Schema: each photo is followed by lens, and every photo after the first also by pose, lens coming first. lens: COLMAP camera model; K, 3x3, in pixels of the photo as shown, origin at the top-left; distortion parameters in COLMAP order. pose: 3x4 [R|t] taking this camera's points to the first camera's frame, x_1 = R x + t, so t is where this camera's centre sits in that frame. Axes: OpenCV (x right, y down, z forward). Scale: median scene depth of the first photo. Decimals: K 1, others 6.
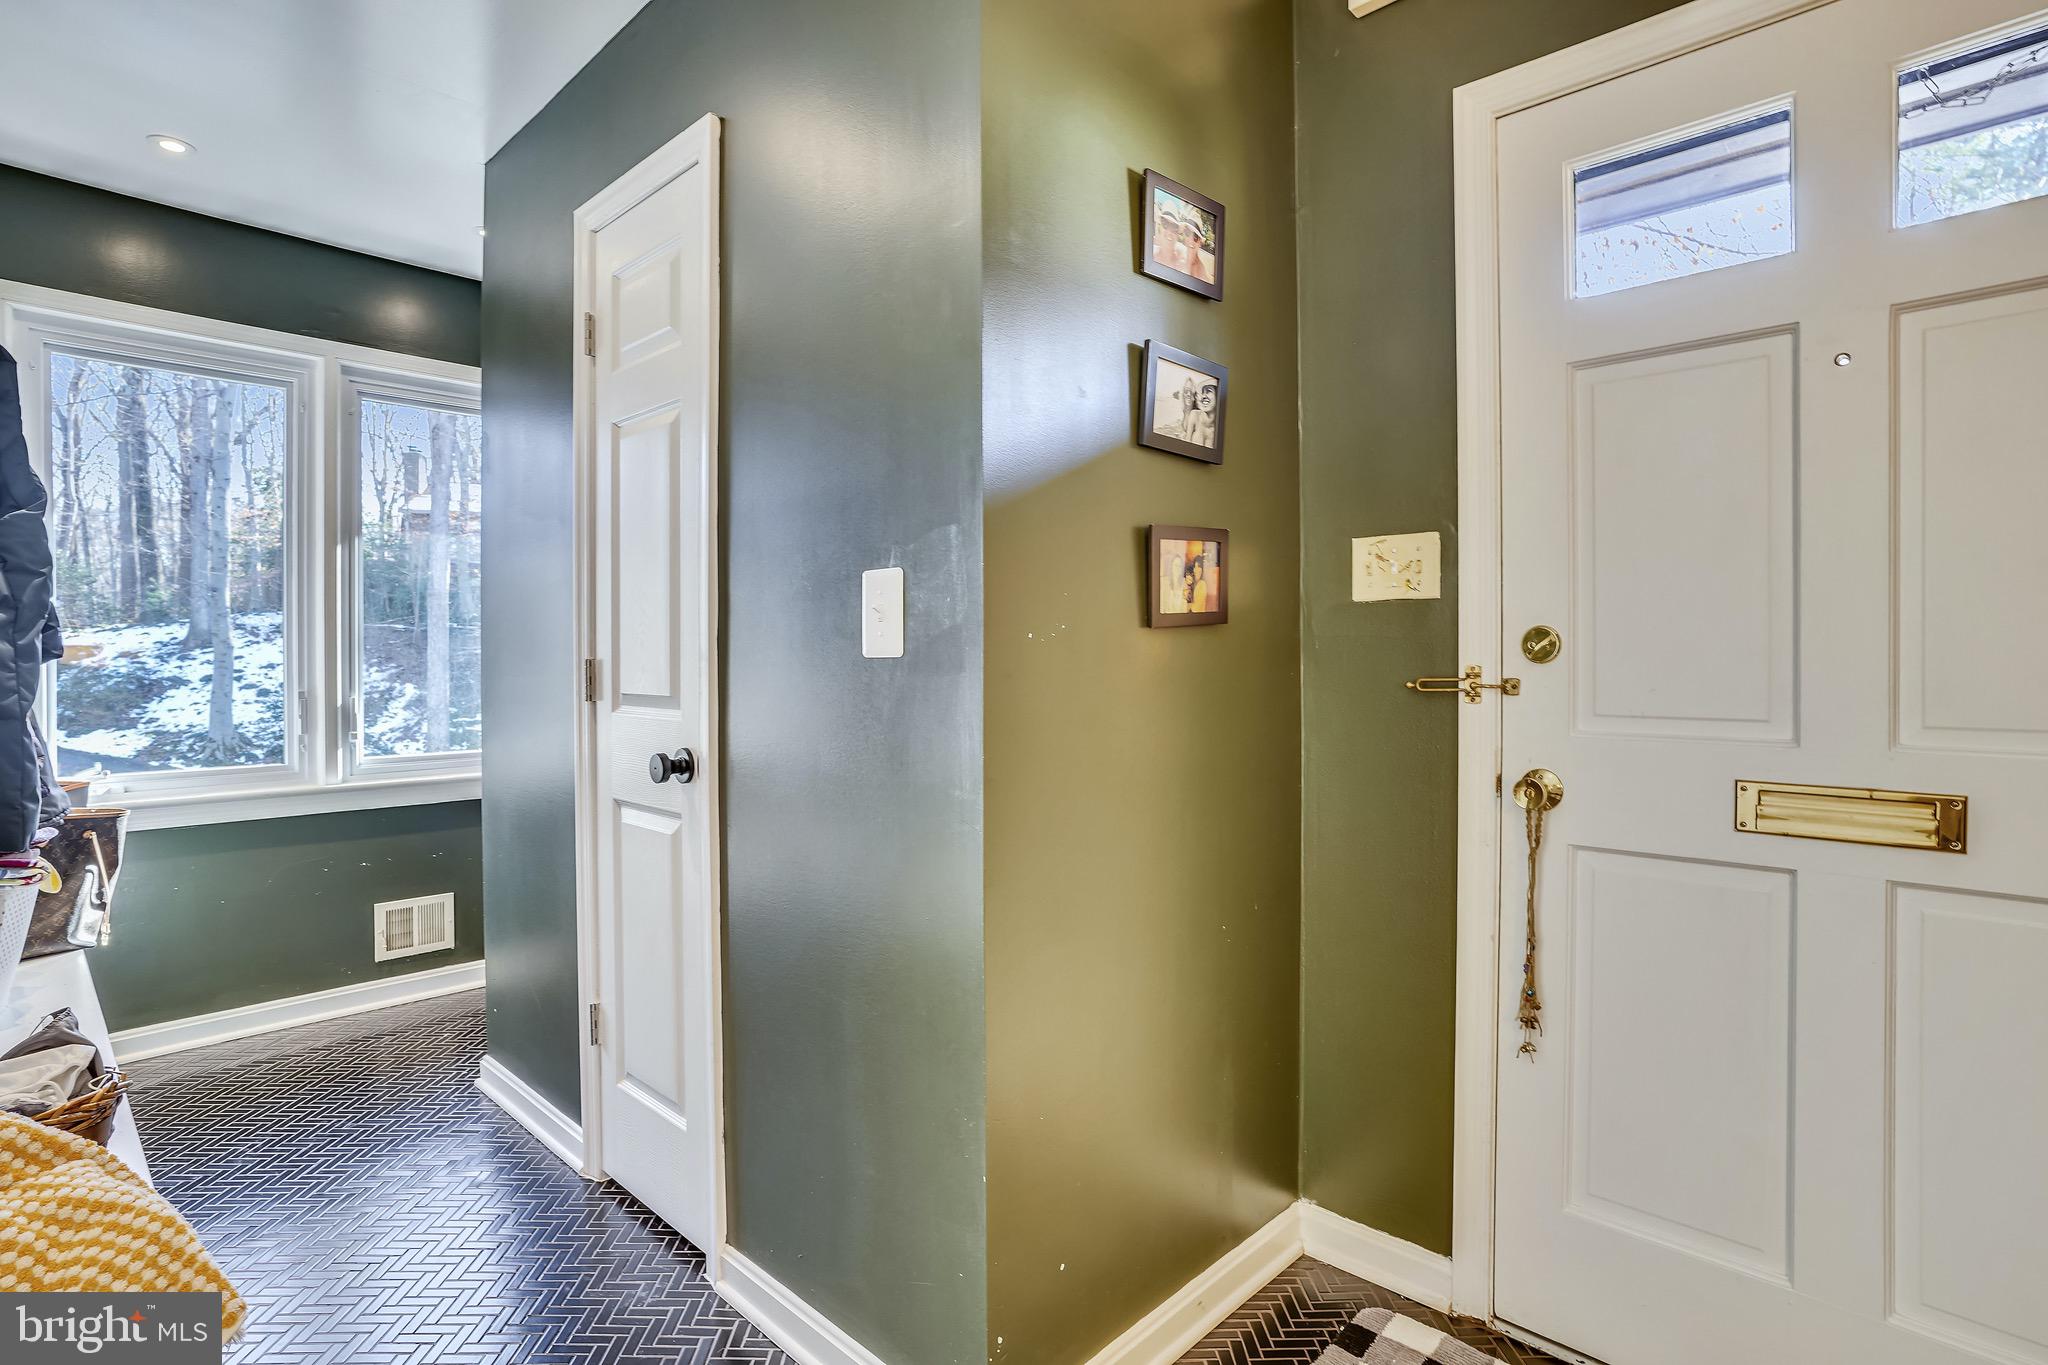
lens RADIAL K [[1007.3, 0, 1026.1], [0, 1007.3, 667.5], [0, 0, 1]] dist [-0.052302, 0.021414]
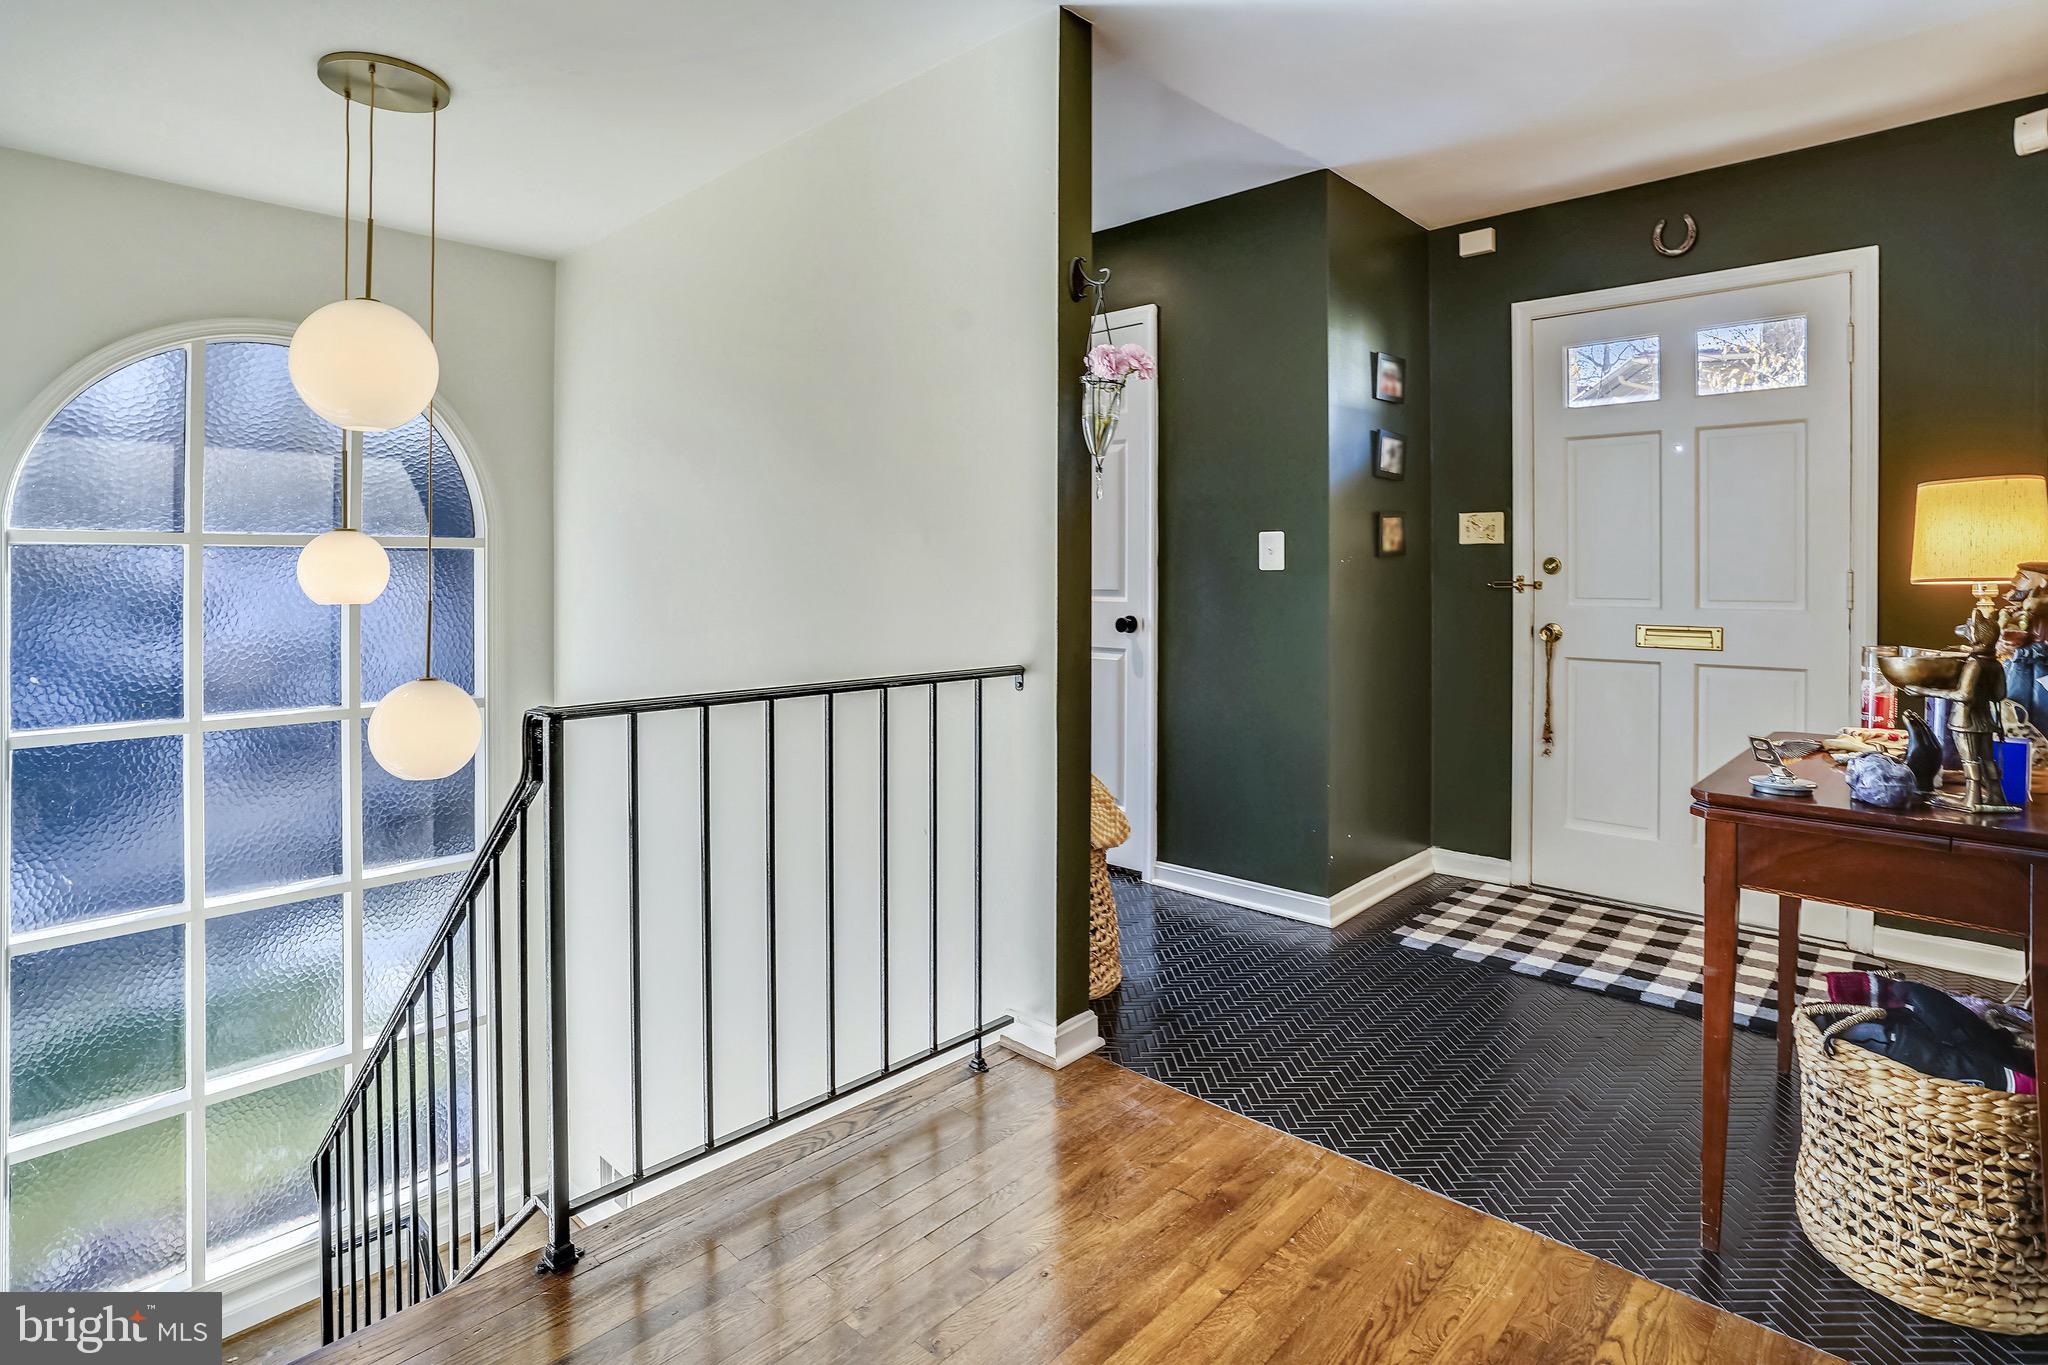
lens RADIAL K [[1032.9, 0, 1023.1], [0, 1032.9, 569.2], [0, 0, 1]] dist [-0.038527, -0.000453]
pose [[0.999949, 0.005065, 0.008709, -0.641491], [-0.004957, 0.999911, -0.012415, 0.017435], [-0.008772, 0.012371, 0.999885, -1.193881]]
